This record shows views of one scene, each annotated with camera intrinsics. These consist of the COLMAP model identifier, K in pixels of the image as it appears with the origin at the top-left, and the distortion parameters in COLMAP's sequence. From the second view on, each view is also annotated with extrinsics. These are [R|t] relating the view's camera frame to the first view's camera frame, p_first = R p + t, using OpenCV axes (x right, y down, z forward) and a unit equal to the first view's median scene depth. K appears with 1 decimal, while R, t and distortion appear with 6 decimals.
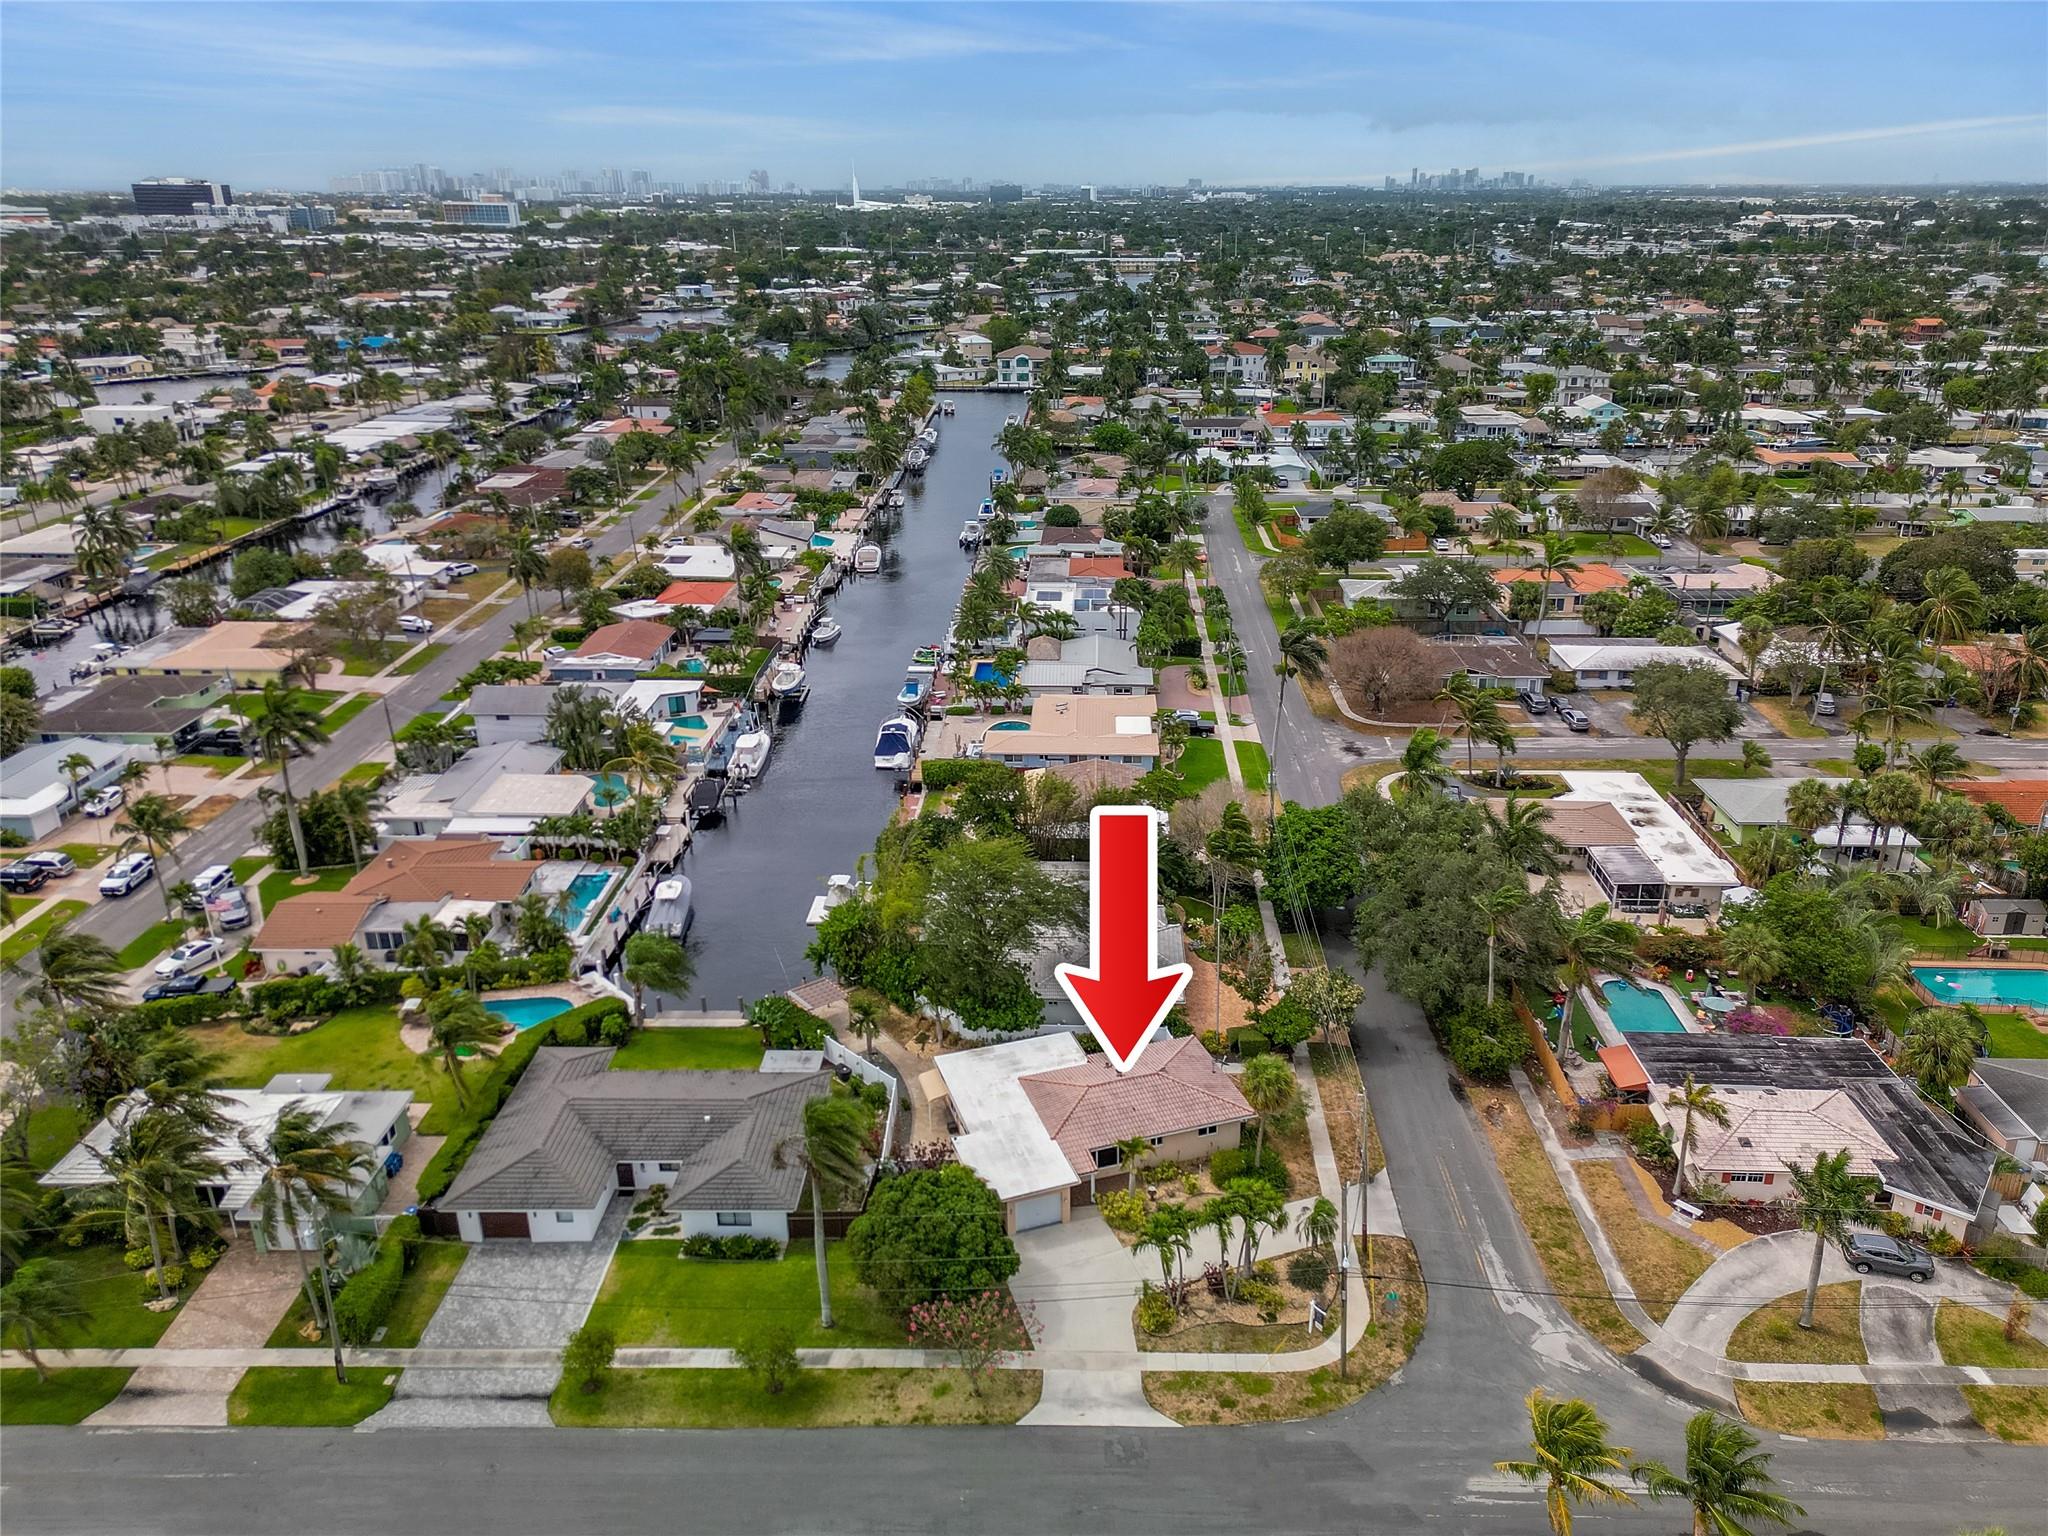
lens RADIAL K [[1446.2, 0, 1057.8], [0, 1446.2, 803.4], [0, 0, 1]] dist [0.061427, -0.040885]
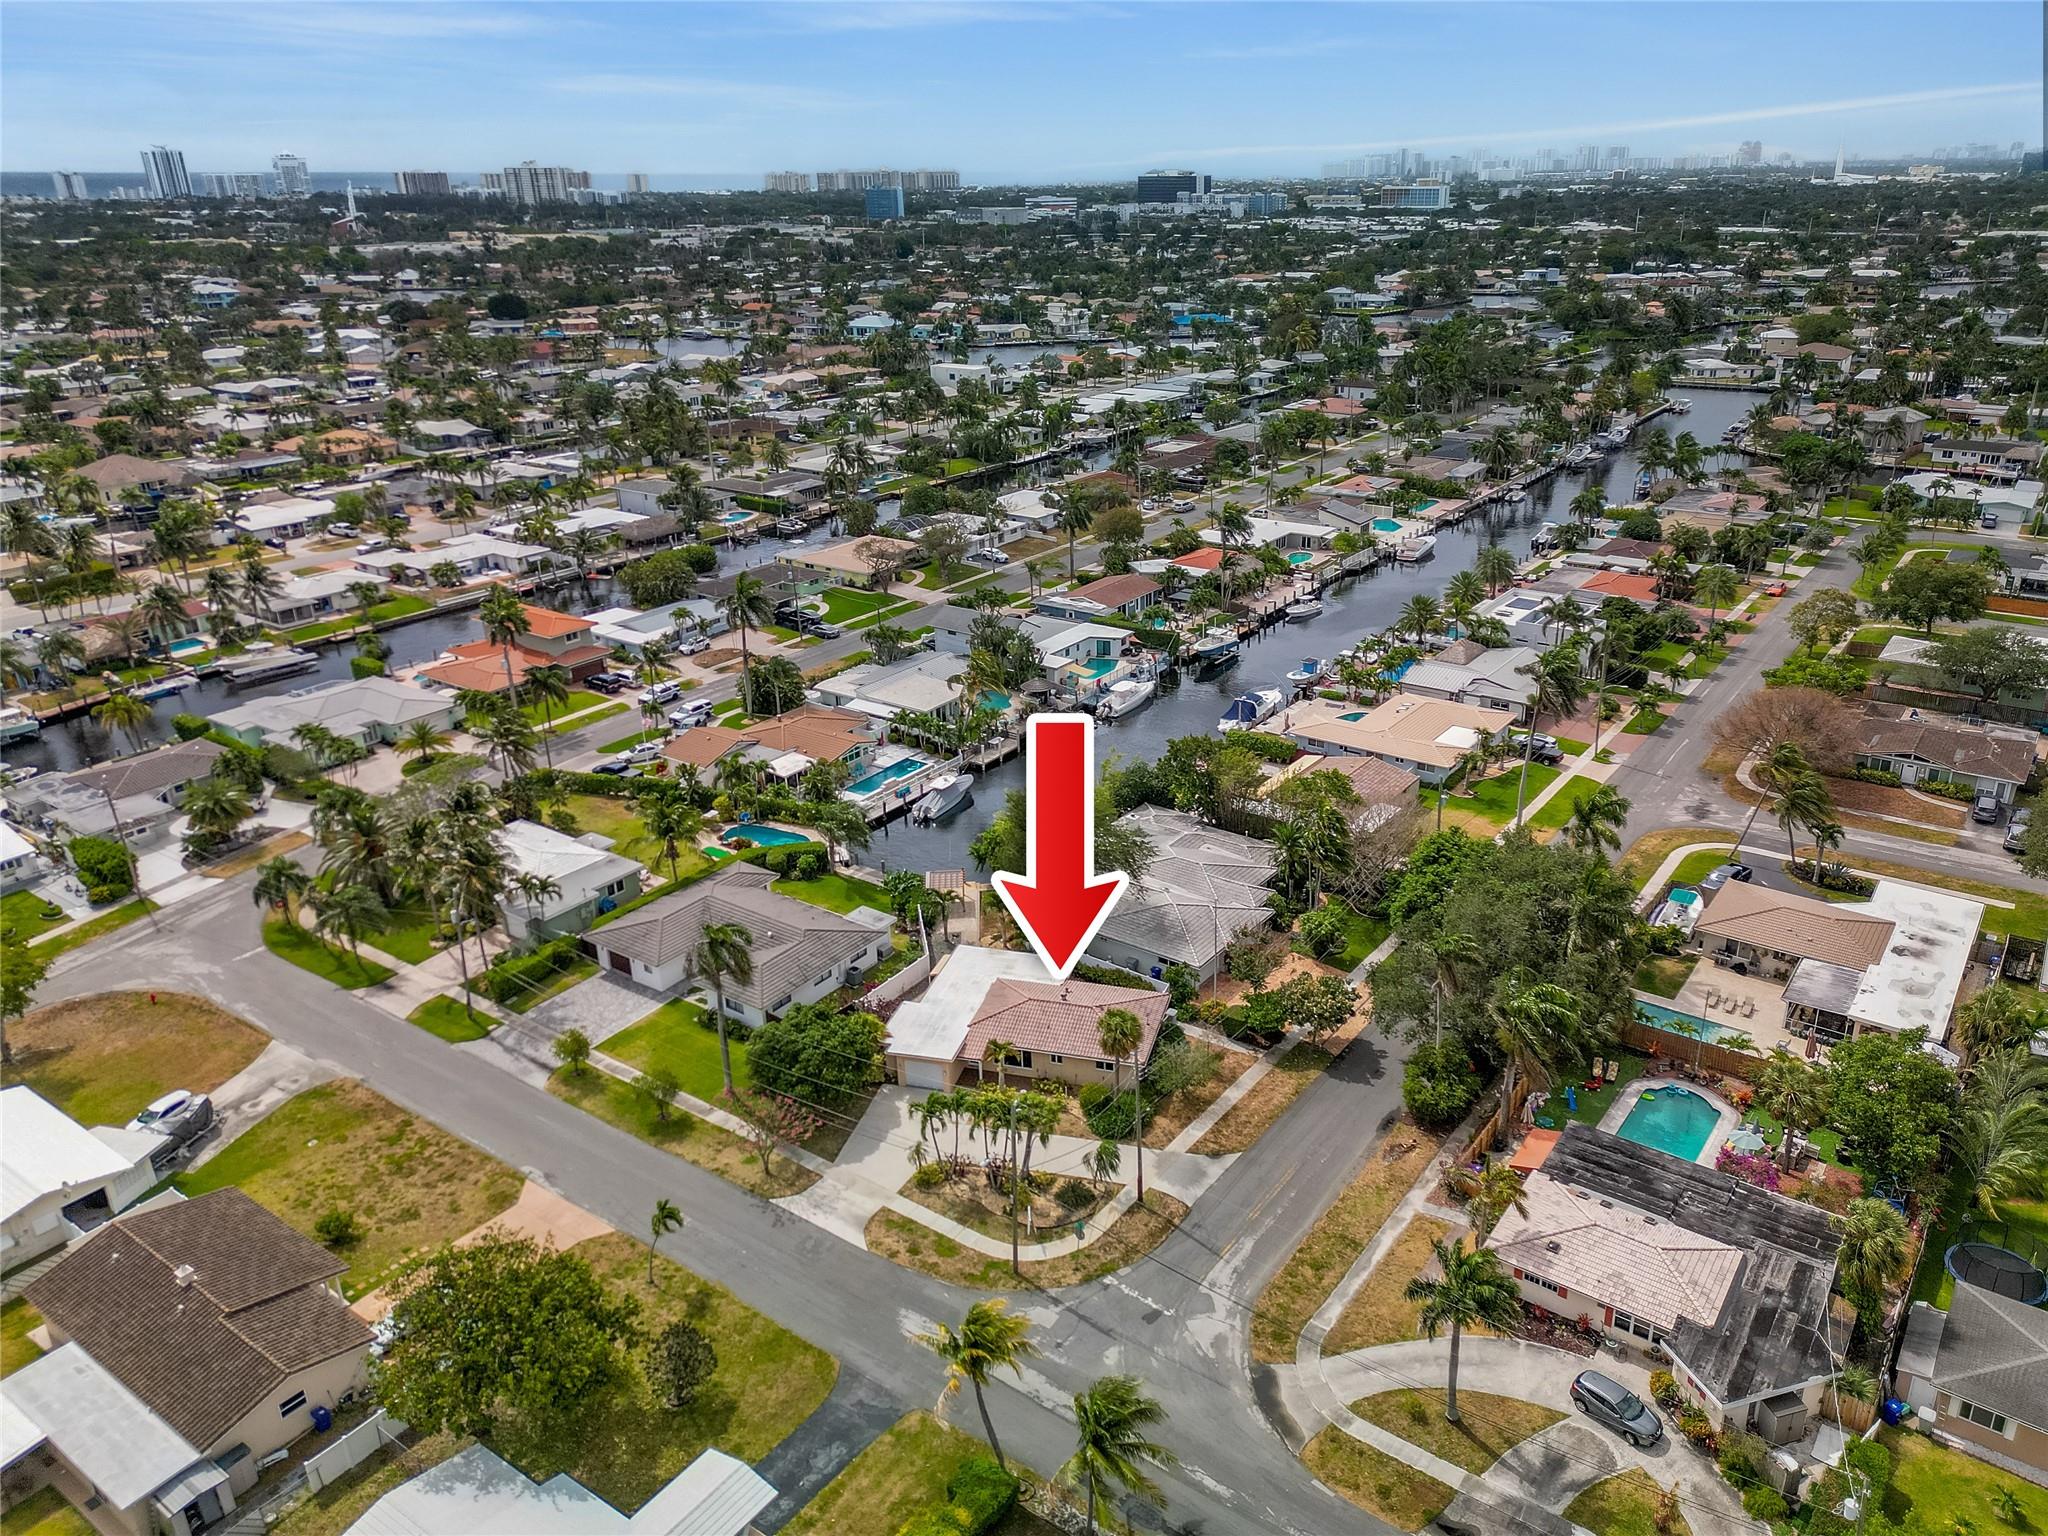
lens RADIAL K [[1452.2, 0, 1065.2], [0, 1452.2, 770.0], [0, 0, 1]] dist [0.072425, -0.078999]
pose [[0.826087, 0.203086, -0.525678, 0.269236], [-0.207153, 0.976932, 0.051887, -0.020867], [0.524089, 0.066033, 0.849100, 0.009330]]
